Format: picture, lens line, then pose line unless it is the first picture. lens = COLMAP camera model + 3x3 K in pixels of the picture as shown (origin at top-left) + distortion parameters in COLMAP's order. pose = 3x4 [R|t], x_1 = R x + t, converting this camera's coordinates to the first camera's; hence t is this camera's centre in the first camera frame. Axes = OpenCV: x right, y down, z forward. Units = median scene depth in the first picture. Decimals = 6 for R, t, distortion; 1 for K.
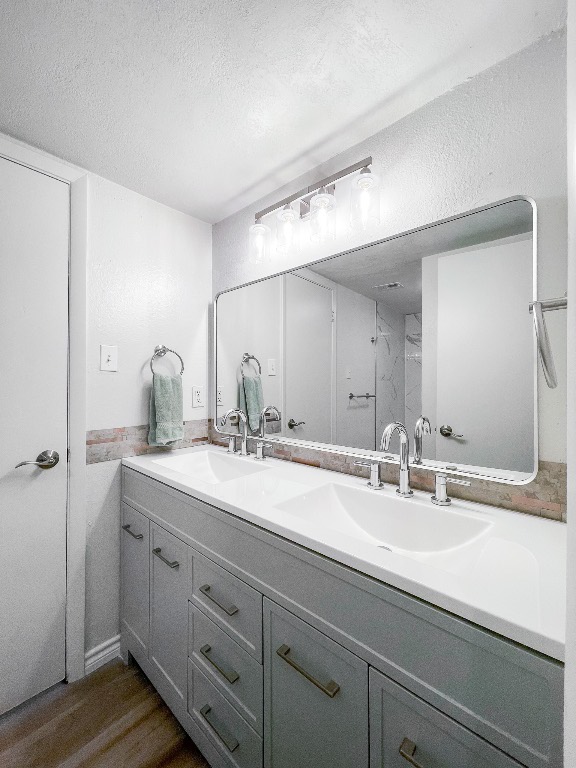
lens RADIAL K [[308.9, 0, 286.5], [0, 308.9, 378.2], [0, 0, 1]] dist [-0.005570, 0.000150]
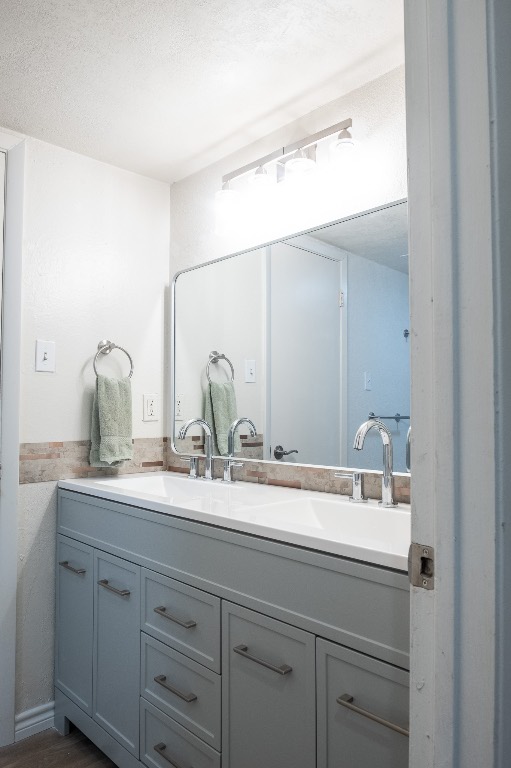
lens RADIAL K [[537.6, 0, 254.9], [0, 537.6, 388.7], [0, 0, 1]] dist [-0.023925, 0.011401]
pose [[0.997051, -0.002933, -0.076682, 0.090872], [0.000523, 0.999506, -0.031429, 0.068072], [0.076736, 0.031297, 0.996560, -0.381867]]
